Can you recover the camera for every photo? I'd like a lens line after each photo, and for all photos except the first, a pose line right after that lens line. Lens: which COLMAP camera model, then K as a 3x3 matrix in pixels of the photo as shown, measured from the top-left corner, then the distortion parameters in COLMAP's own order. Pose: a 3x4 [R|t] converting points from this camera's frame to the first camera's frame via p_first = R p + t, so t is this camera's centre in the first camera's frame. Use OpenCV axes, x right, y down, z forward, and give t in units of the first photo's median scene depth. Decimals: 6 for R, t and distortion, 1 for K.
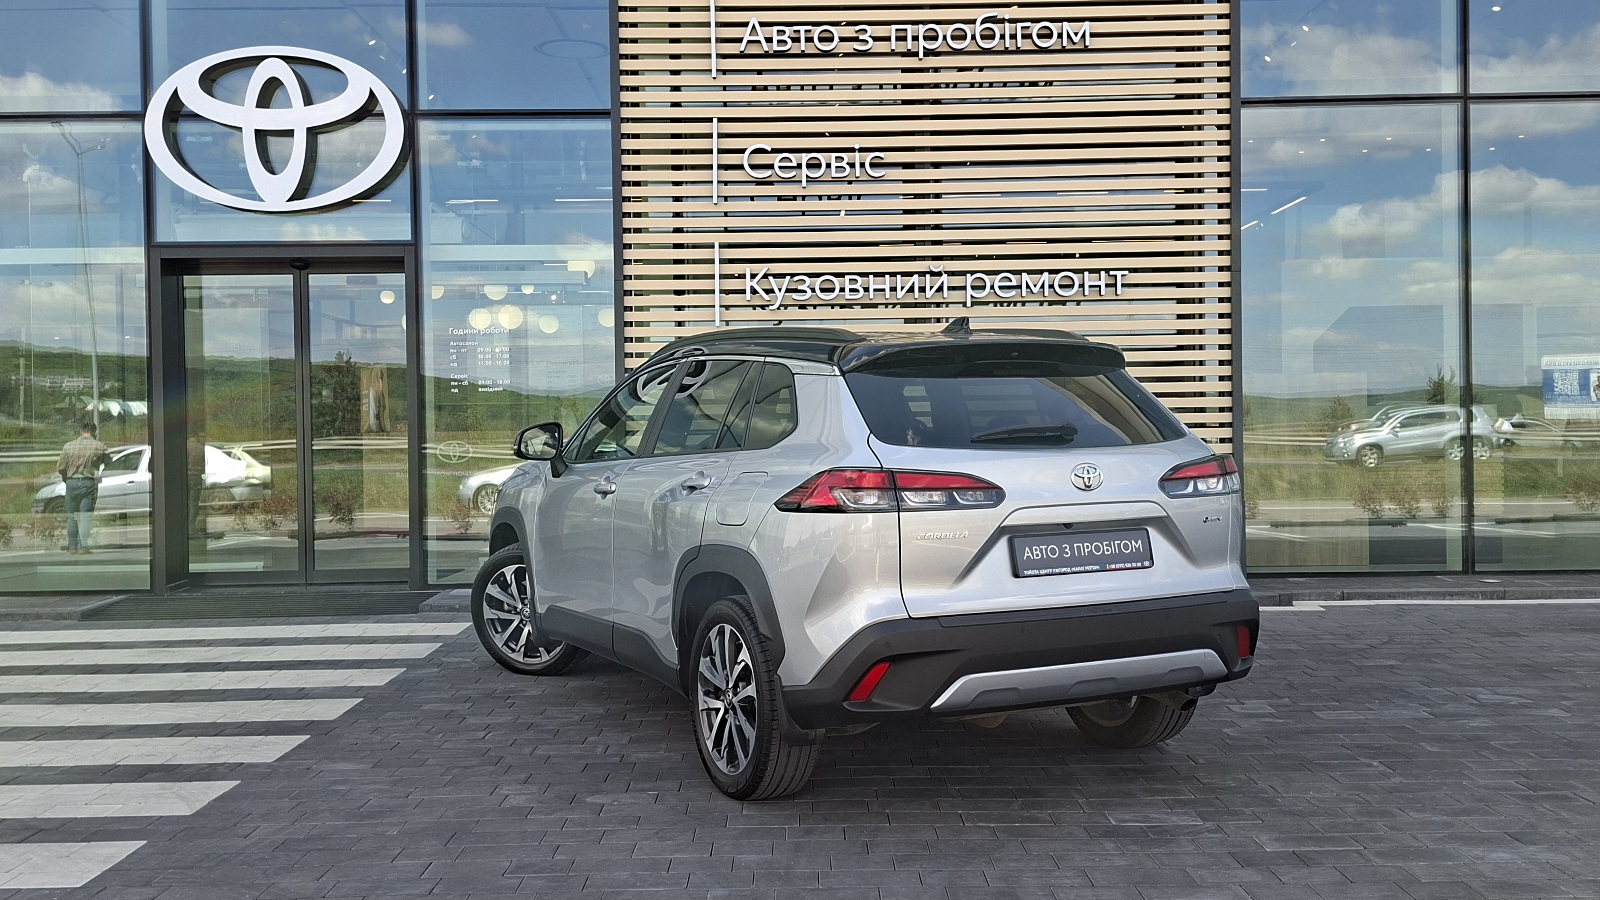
lens RADIAL K [[1471.7, 0, 793.5], [0, 1471.7, 446.3], [0, 0, 1]] dist [0.043235, 0.000000]
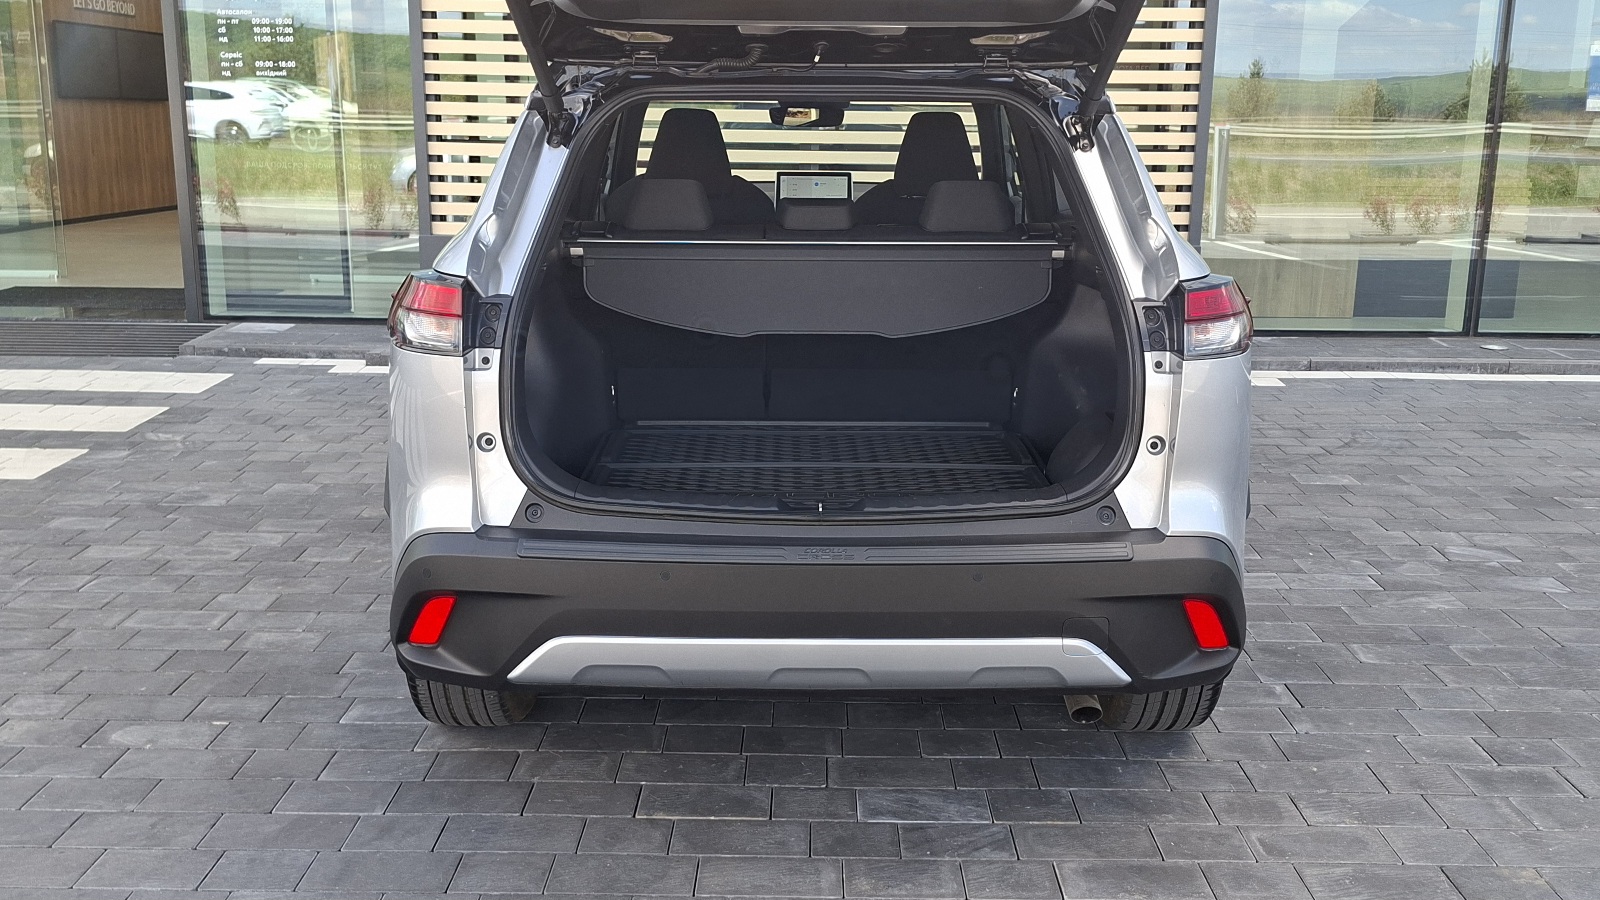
lens RADIAL K [[1471.7, 0, 797.2], [0, 1471.7, 442.4], [0, 0, 1]] dist [0.043235, 0.000000]
pose [[0.999610, 0.027756, -0.003149, 0.091321], [-0.026438, 0.976447, 0.214129, -0.024923], [0.009018, -0.213963, 0.976800, 0.190208]]
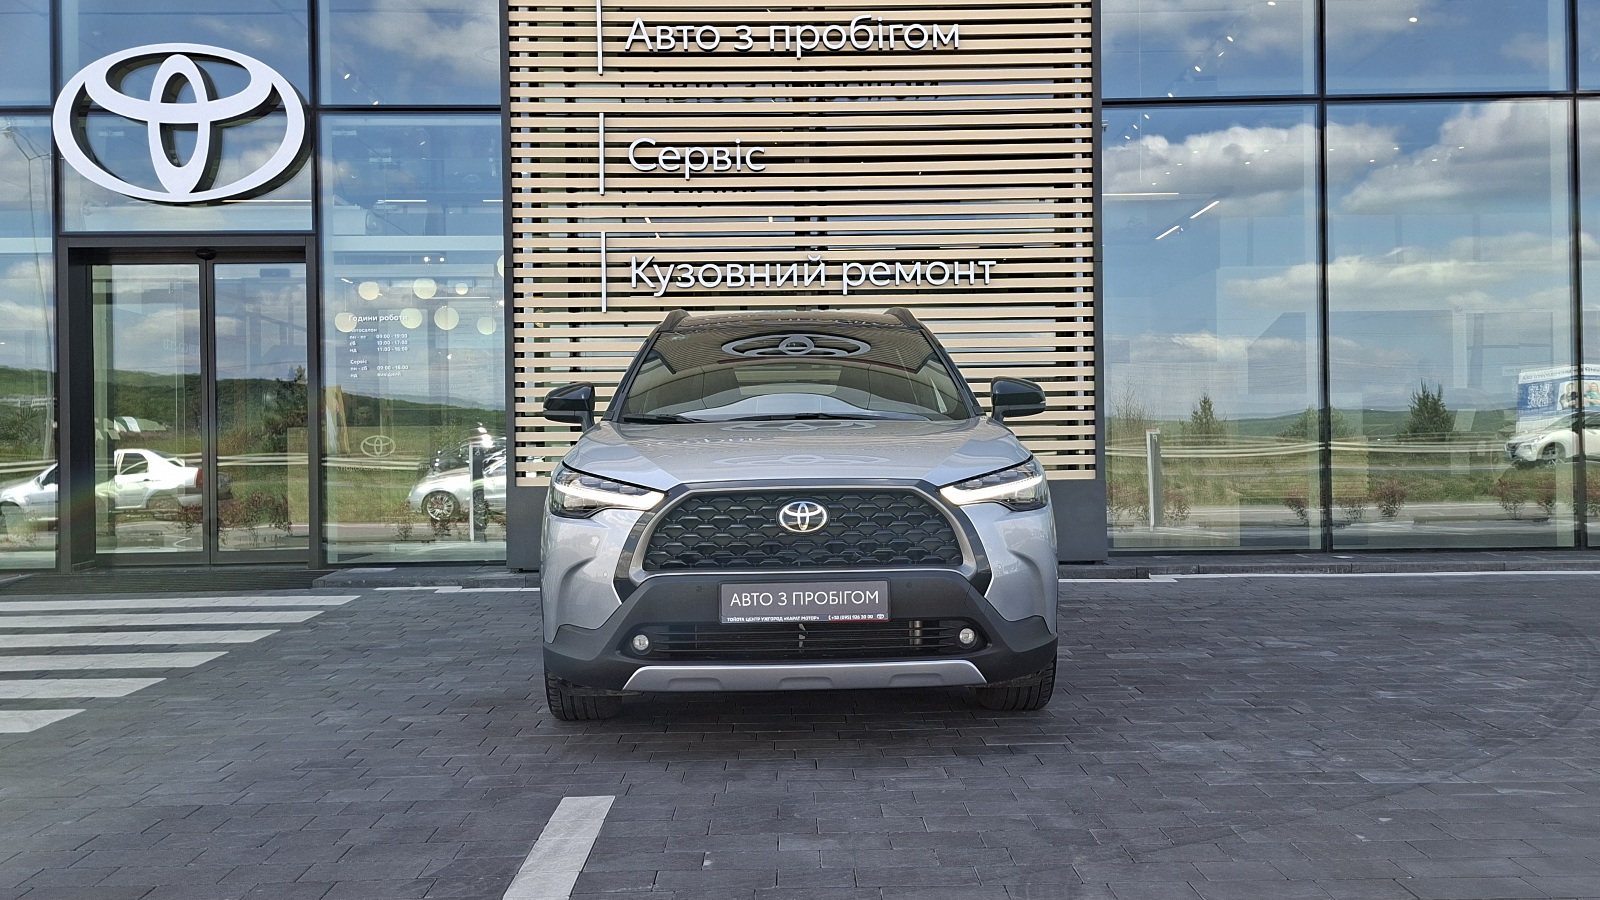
lens RADIAL K [[1497.3, 0, 807.6], [0, 1497.3, 446.5], [0, 0, 1]] dist [0.045809, 0.000000]
pose [[0.999864, 0.000521, 0.016496, 0.075309], [-0.000283, 0.999896, -0.014433, 0.028457], [-0.016502, 0.014426, 0.999760, -0.062024]]
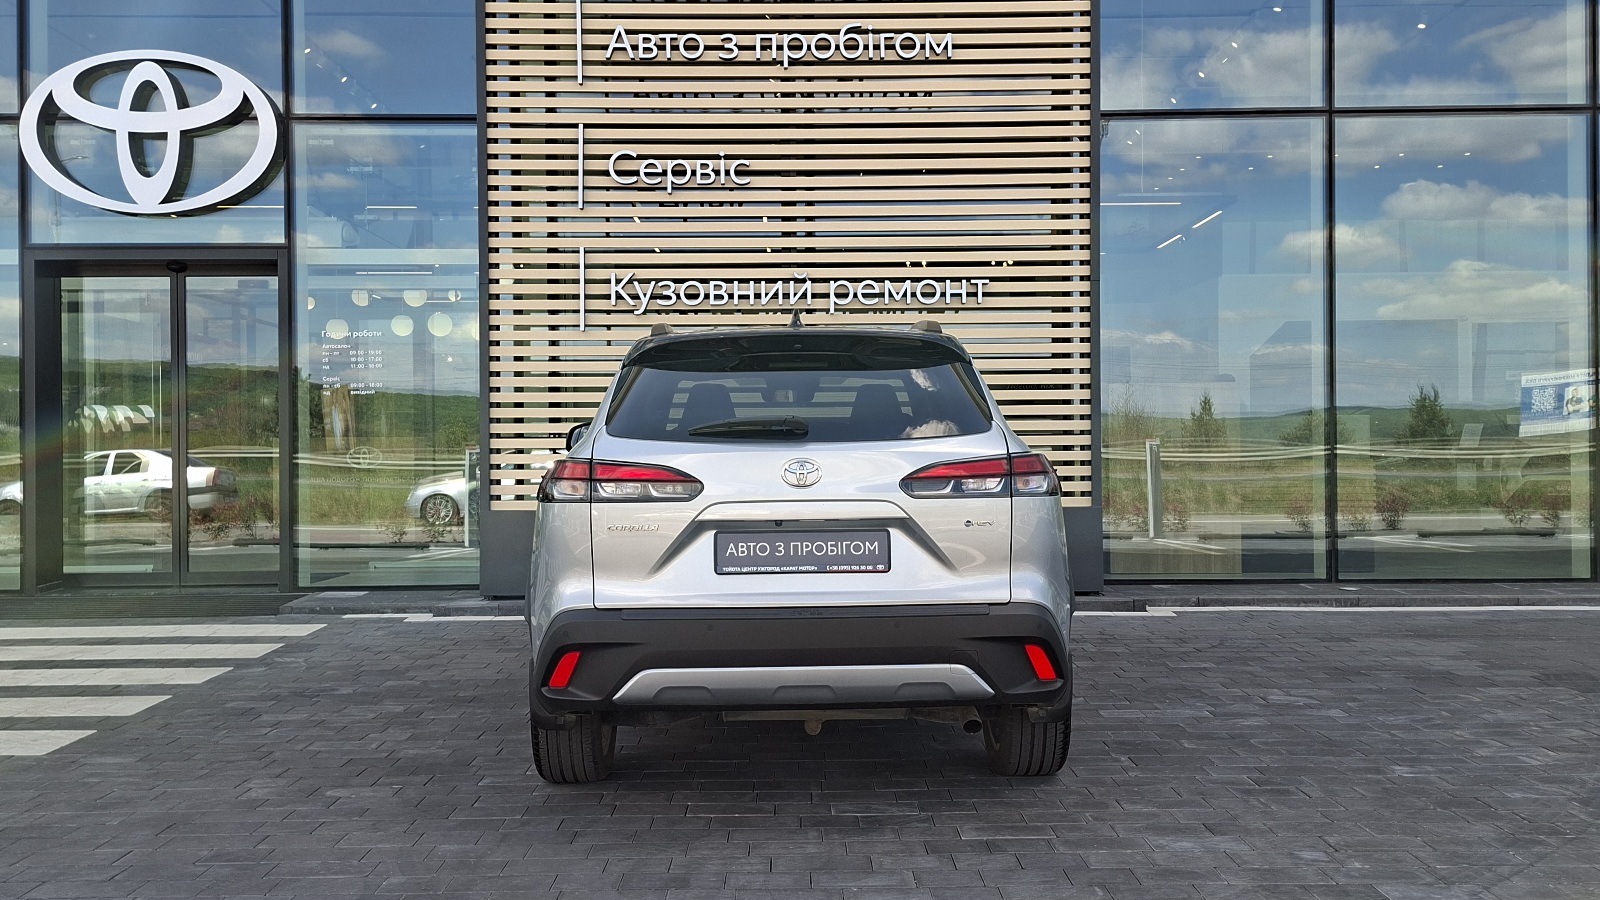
lens RADIAL K [[1471.7, 0, 797.2], [0, 1471.7, 443.7], [0, 0, 1]] dist [0.043235, 0.000000]
pose [[0.999965, 0.006624, 0.005135, 0.090842], [-0.006564, 0.999910, -0.011709, 0.006298], [-0.005212, 0.011675, 0.999918, -0.006446]]
